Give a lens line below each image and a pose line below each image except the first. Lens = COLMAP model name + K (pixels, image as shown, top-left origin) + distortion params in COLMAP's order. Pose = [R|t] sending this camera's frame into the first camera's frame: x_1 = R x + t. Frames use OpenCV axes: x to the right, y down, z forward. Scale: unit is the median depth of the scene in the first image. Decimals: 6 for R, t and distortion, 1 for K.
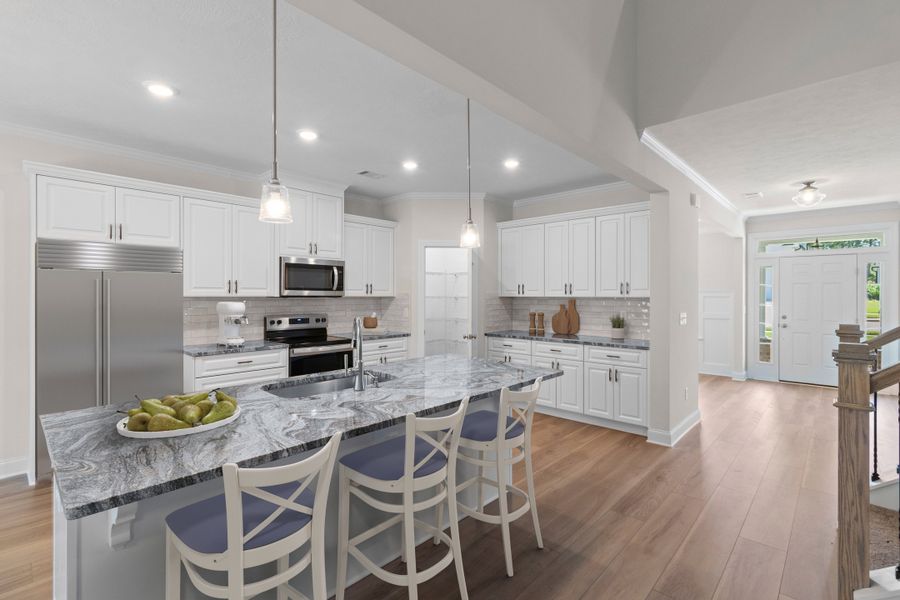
lens RADIAL K [[417.8, 0, 448.5], [0, 417.8, 294.8], [0, 0, 1]] dist [0.000311, 0.000326]
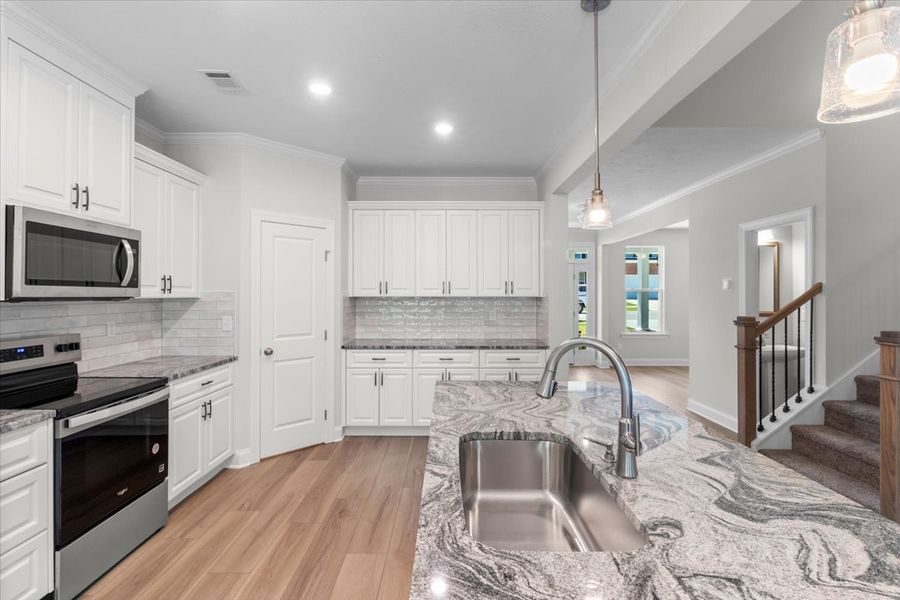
lens RADIAL K [[430.6, 0, 449.9], [0, 430.6, 291.2], [0, 0, 1]] dist [0.000623, -0.000407]
pose [[0.725743, 0.003600, 0.687956, -0.347820], [0.001415, 0.999976, -0.006725, -0.000536], [-0.687964, 0.005854, 0.725721, 0.349639]]
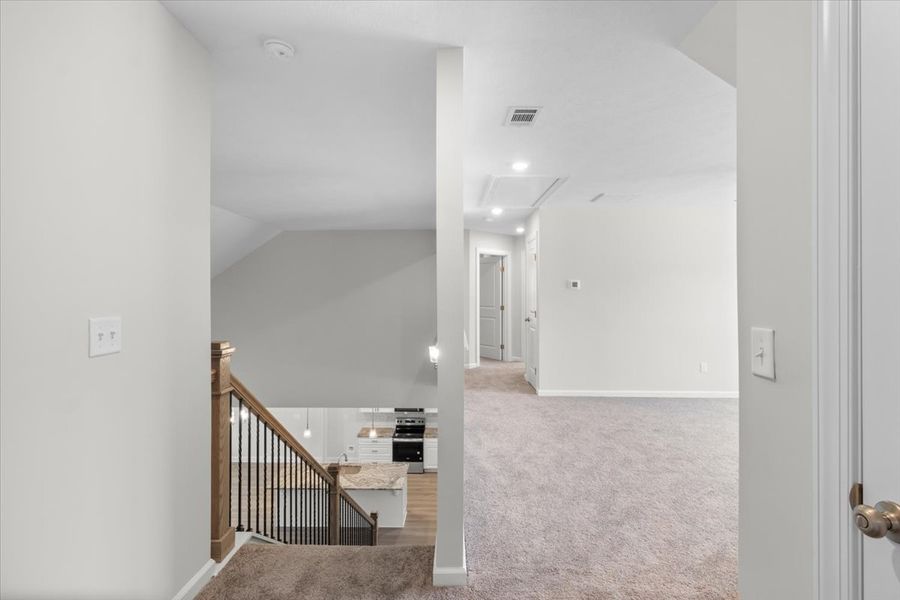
lens RADIAL K [[417.8, 0, 448.5], [0, 417.8, 294.8], [0, 0, 1]] dist [0.000311, 0.000326]
pose [[0.664567, -0.000753, -0.747228, 1.433555], [-0.000009, 0.999999, -0.001016, -0.607831], [0.747228, 0.000682, 0.664567, -0.305679]]
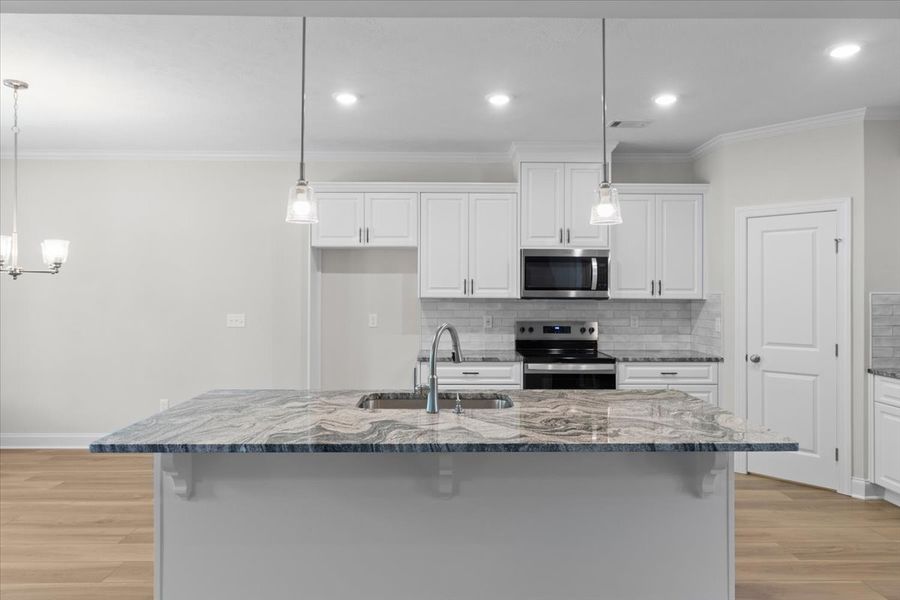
lens RADIAL K [[577.6, 0, 447.5], [0, 577.6, 288.6], [0, 0, 1]] dist [-0.002906, 0.000981]
pose [[0.688863, -0.007281, -0.724855, 0.289620], [-0.002968, 0.999913, -0.012865, 0.000588], [0.724885, 0.011013, 0.688781, 0.111518]]
